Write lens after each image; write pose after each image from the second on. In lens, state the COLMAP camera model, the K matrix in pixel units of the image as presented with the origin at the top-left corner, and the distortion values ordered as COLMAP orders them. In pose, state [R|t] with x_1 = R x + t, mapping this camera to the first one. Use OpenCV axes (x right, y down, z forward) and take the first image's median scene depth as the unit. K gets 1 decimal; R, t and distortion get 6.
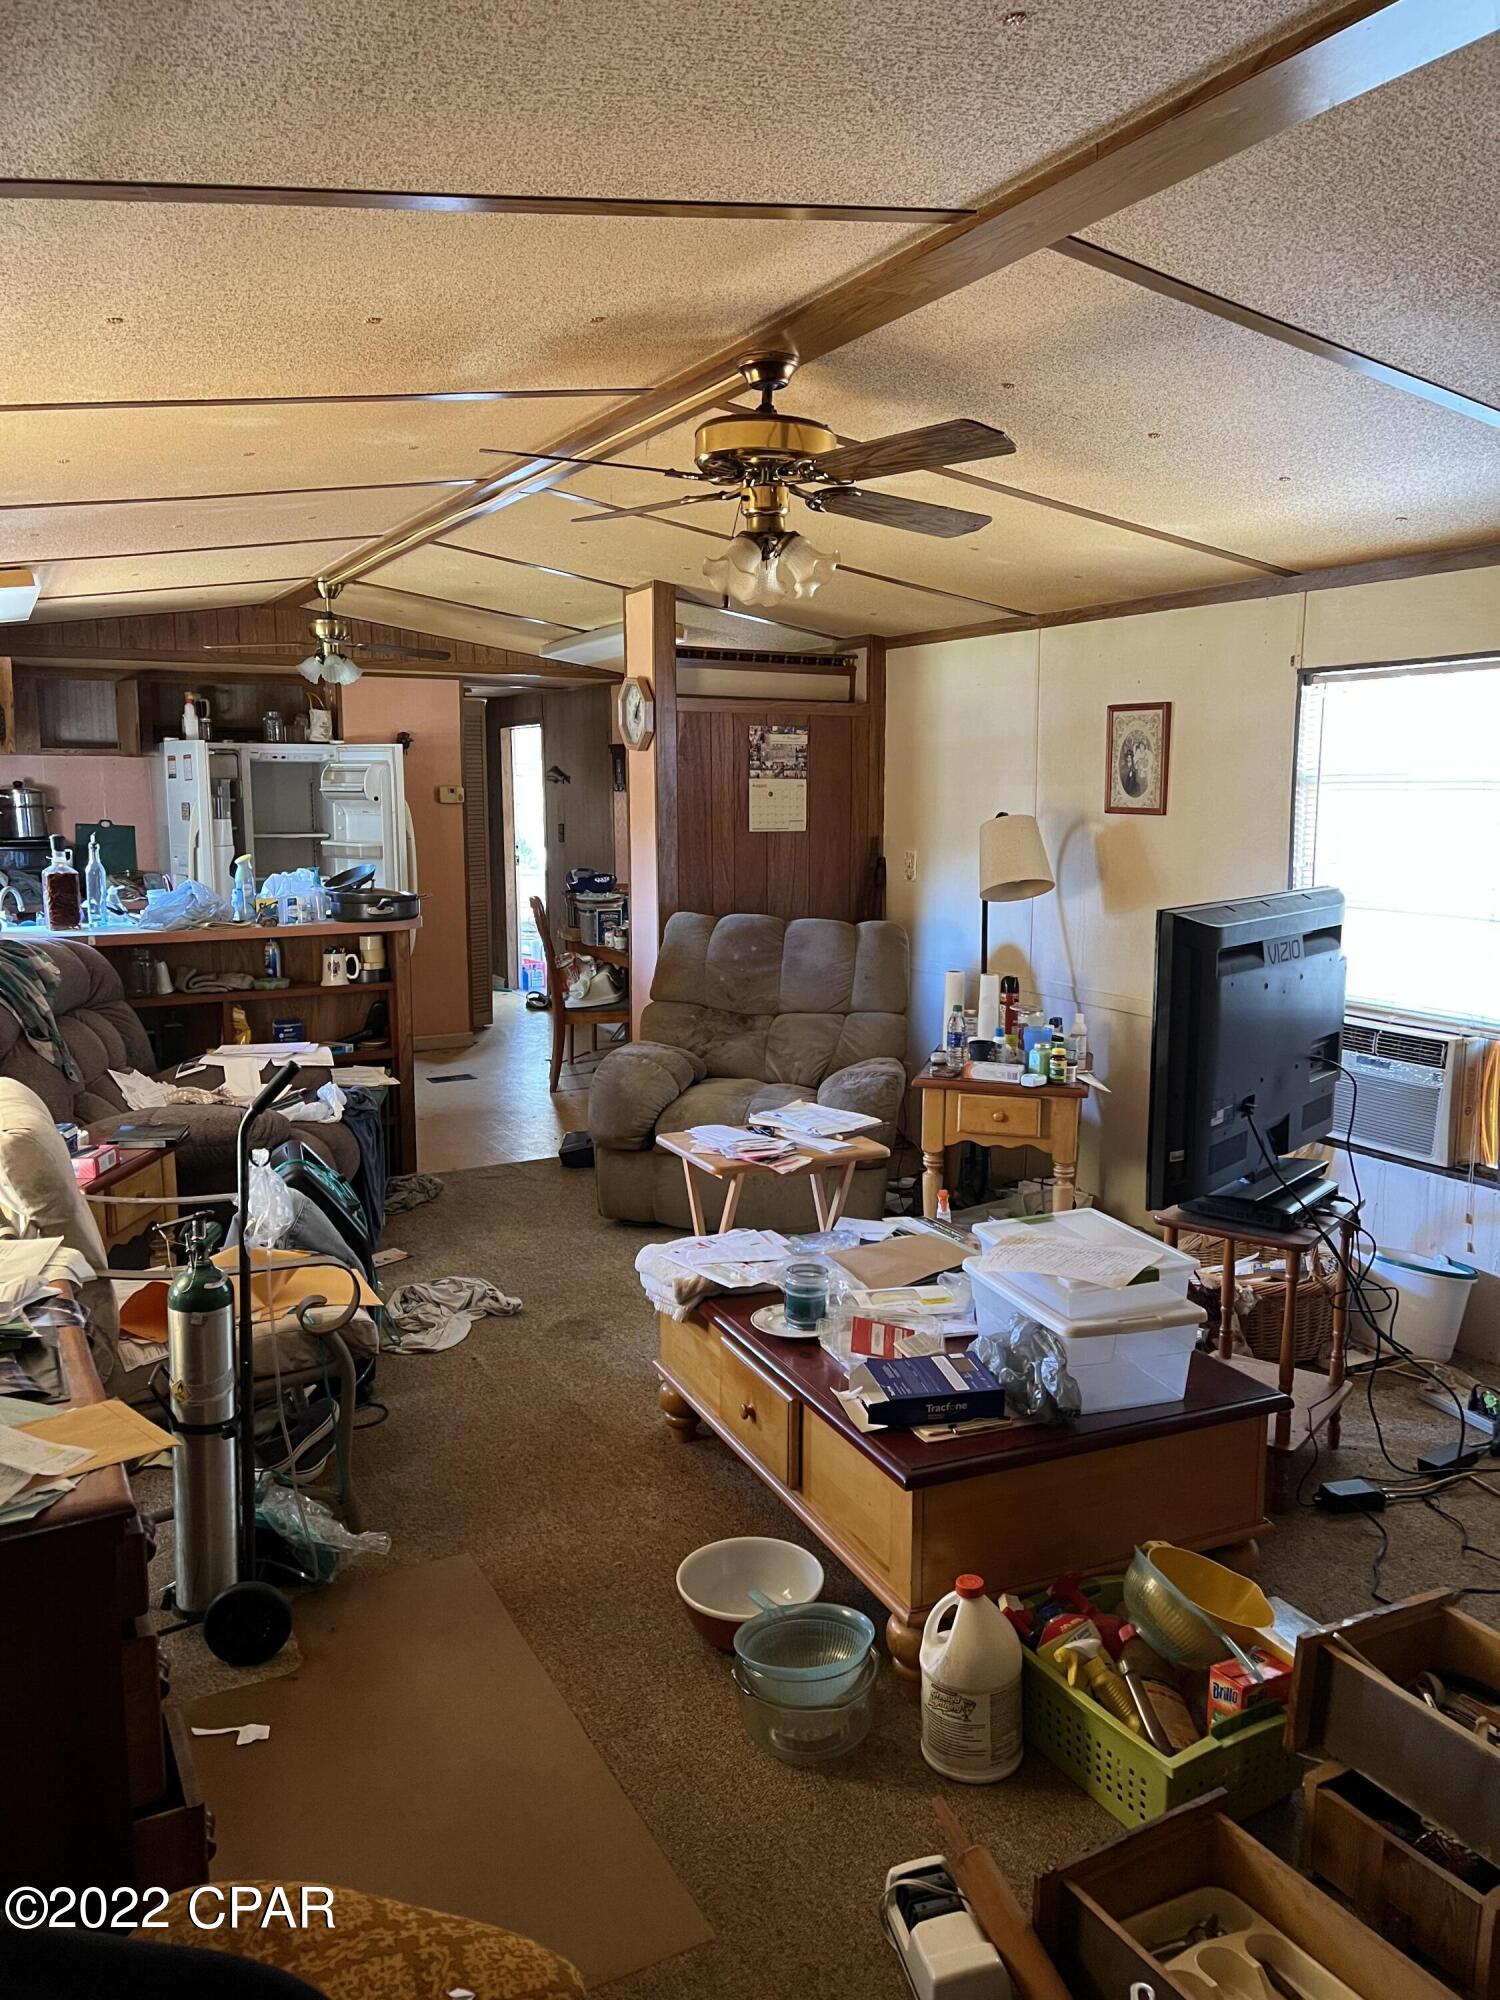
lens RADIAL K [[1505.6, 0, 752.7], [0, 1505.6, 996.9], [0, 0, 1]] dist [0.013540, -0.026010]
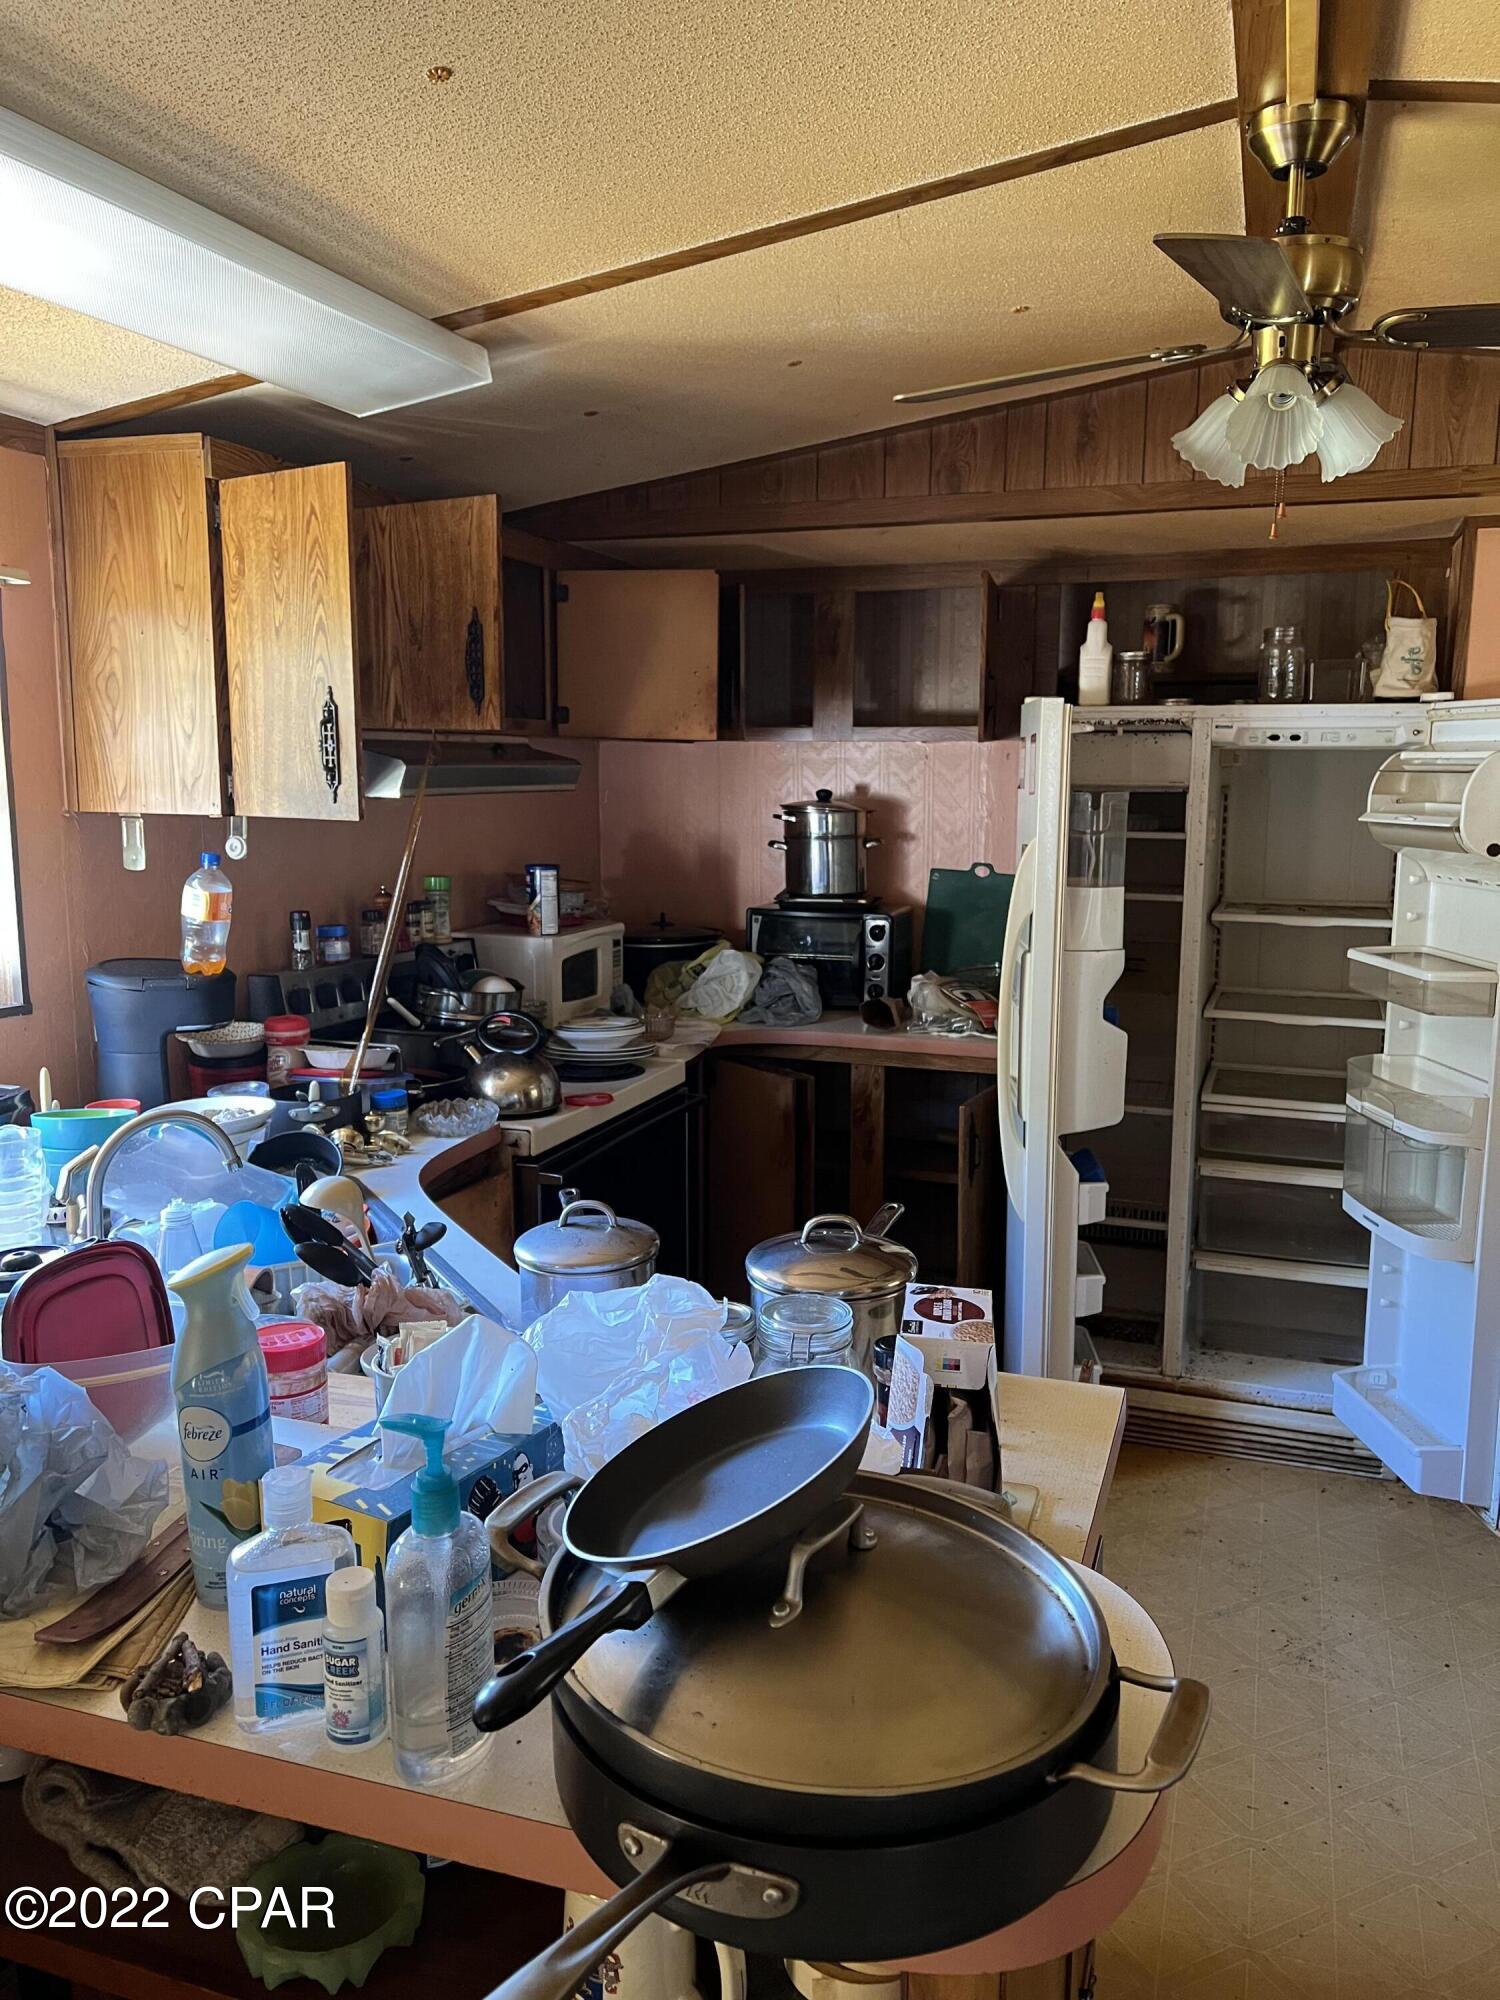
lens RADIAL K [[1505.6, 0, 756.8], [0, 1505.6, 1007.5], [0, 0, 1]] dist [0.013540, -0.026010]
pose [[0.691980, 0.113213, -0.712984, -0.112107], [-0.103544, 0.992980, 0.057178, -0.094766], [0.714452, 0.034259, 0.698845, 0.614544]]
